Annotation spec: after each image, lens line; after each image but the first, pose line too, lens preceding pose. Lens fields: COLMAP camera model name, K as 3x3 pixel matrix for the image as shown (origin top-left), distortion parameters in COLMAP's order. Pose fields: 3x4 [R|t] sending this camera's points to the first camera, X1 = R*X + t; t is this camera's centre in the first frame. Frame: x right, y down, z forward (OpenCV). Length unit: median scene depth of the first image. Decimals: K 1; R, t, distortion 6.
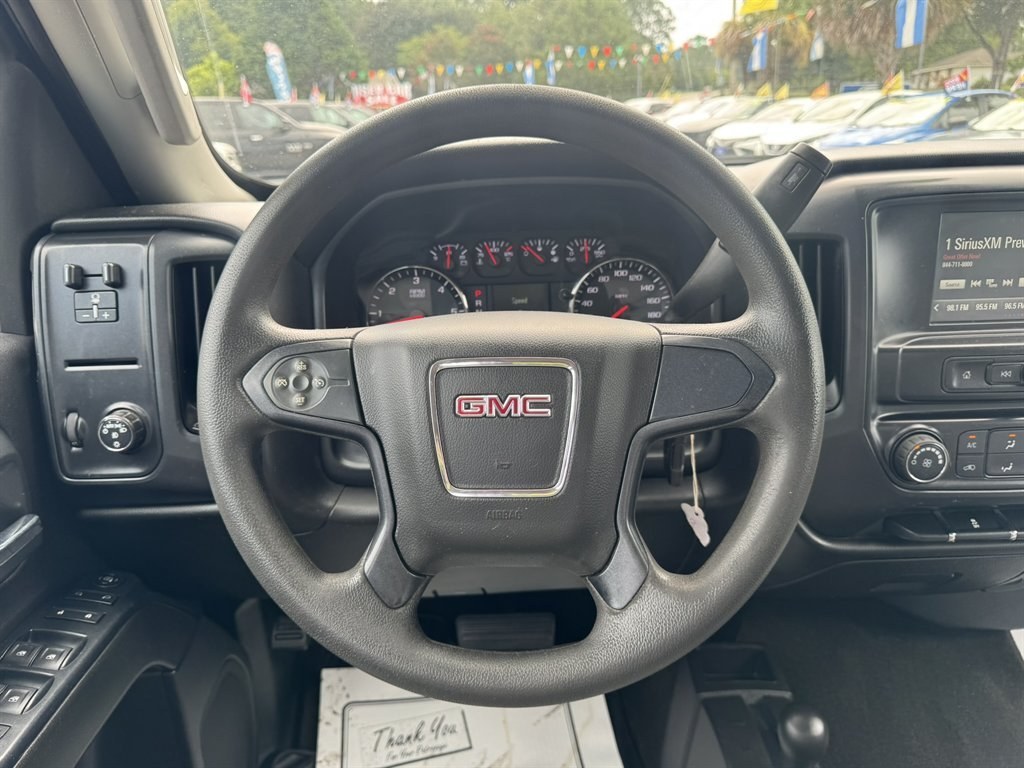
lens RADIAL K [[748.0, 0, 510.9], [0, 748.0, 376.2], [0, 0, 1]] dist [-0.002985, -0.002102]
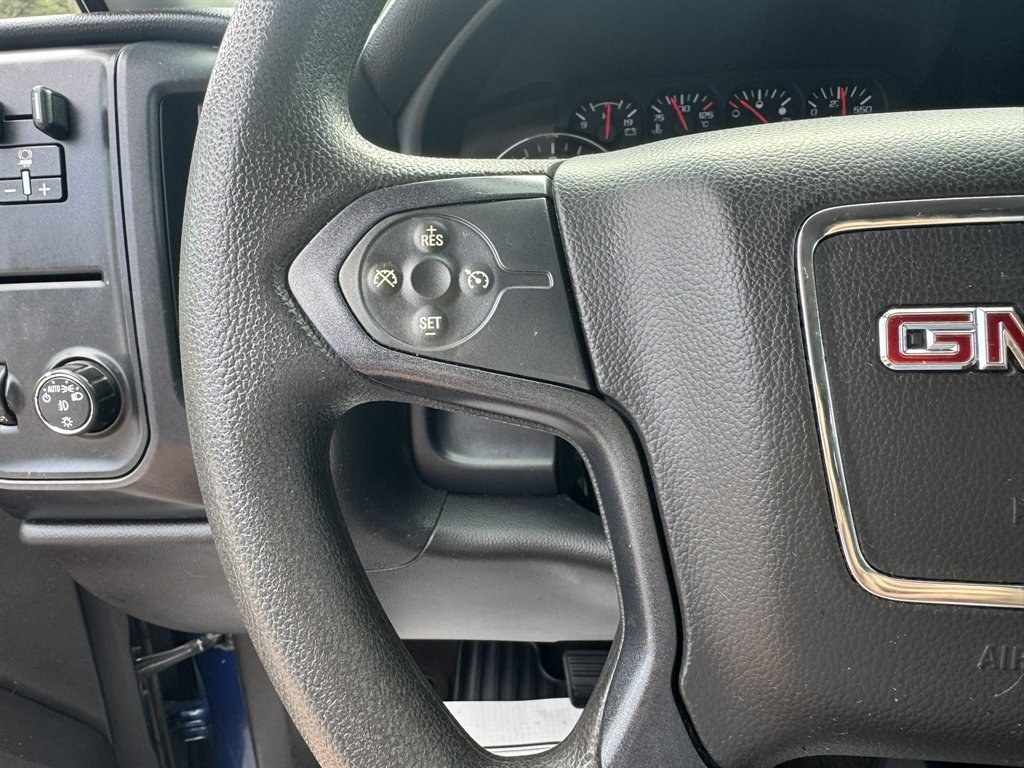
lens RADIAL K [[768.3, 0, 461.8], [0, 768.3, 383.3], [0, 0, 1]] dist [-0.000946, -0.000317]
pose [[0.993686, 0.011132, -0.111641, -0.144341], [-0.005917, 0.998881, 0.046933, 0.028760], [0.112039, -0.045976, 0.992640, 0.394960]]
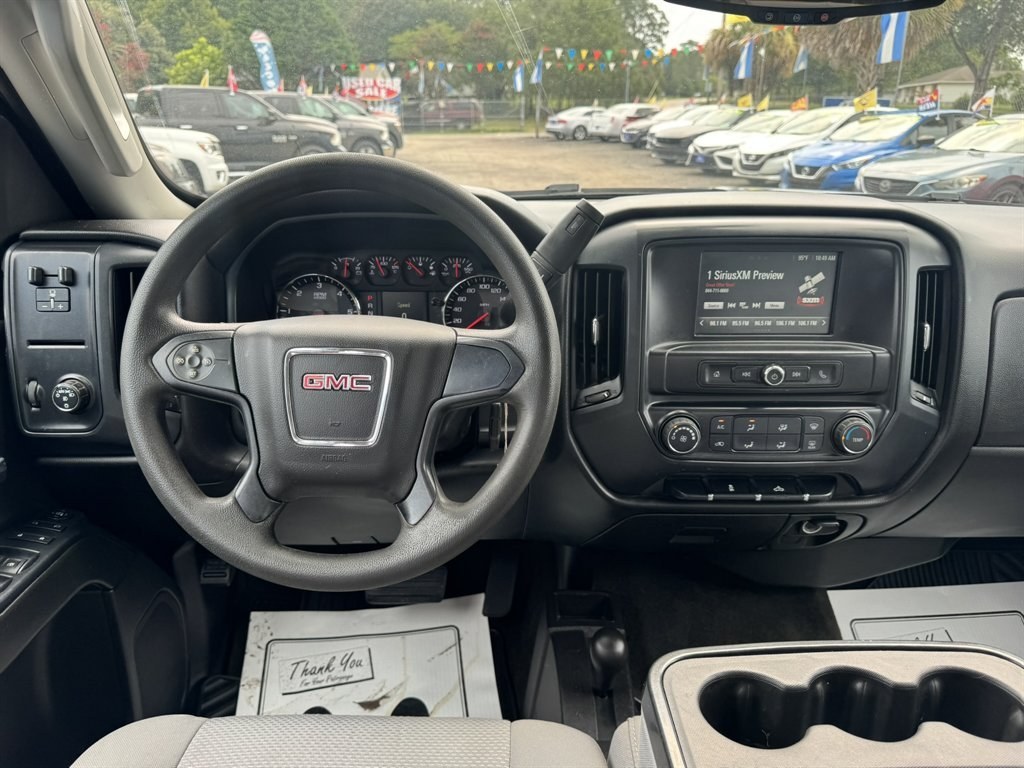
lens RADIAL K [[741.3, 0, 512.0], [0, 741.3, 384.0], [0, 0, 1]] dist [0.001324, 0.000996]
pose [[0.999151, 0.032123, 0.025794, 0.186211], [-0.032495, 0.999372, 0.014114, 0.008229], [-0.025324, -0.014940, 0.999568, -0.272024]]
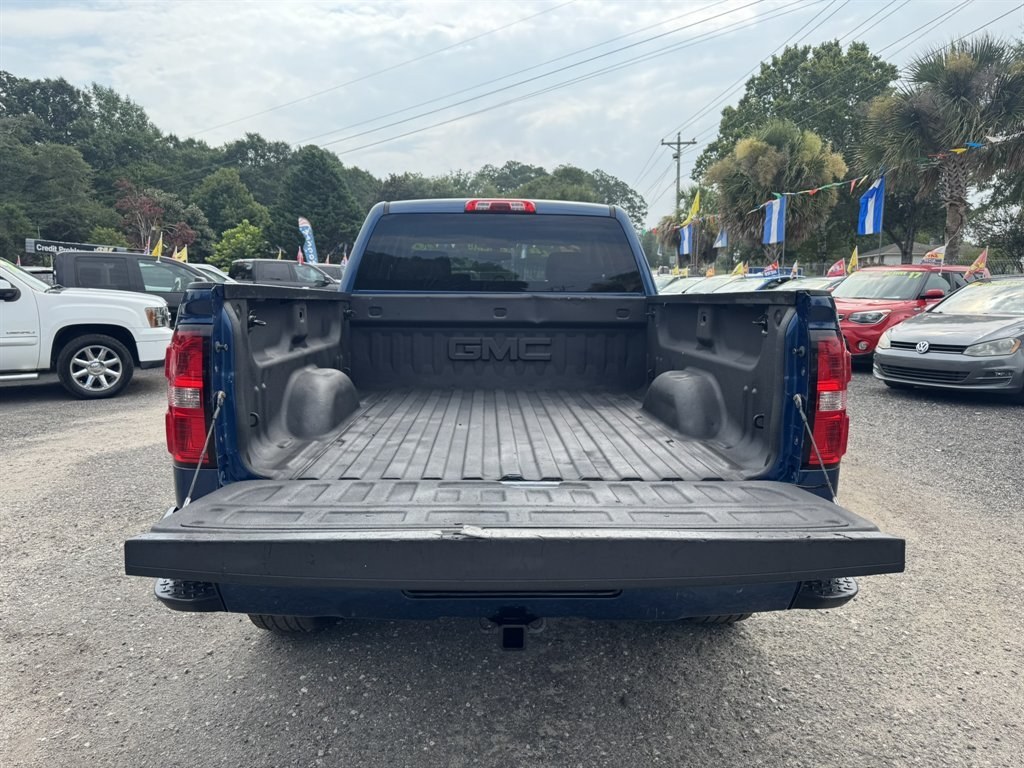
lens RADIAL K [[698.7, 0, 512.7], [0, 698.7, 382.9], [0, 0, 1]] dist [0.057866, -0.000190]
pose [[0.998979, 0.037296, 0.025500, 0.705549], [-0.031750, 0.981062, -0.191074, 2.225044], [-0.032143, 0.190070, 0.981244, -6.331916]]
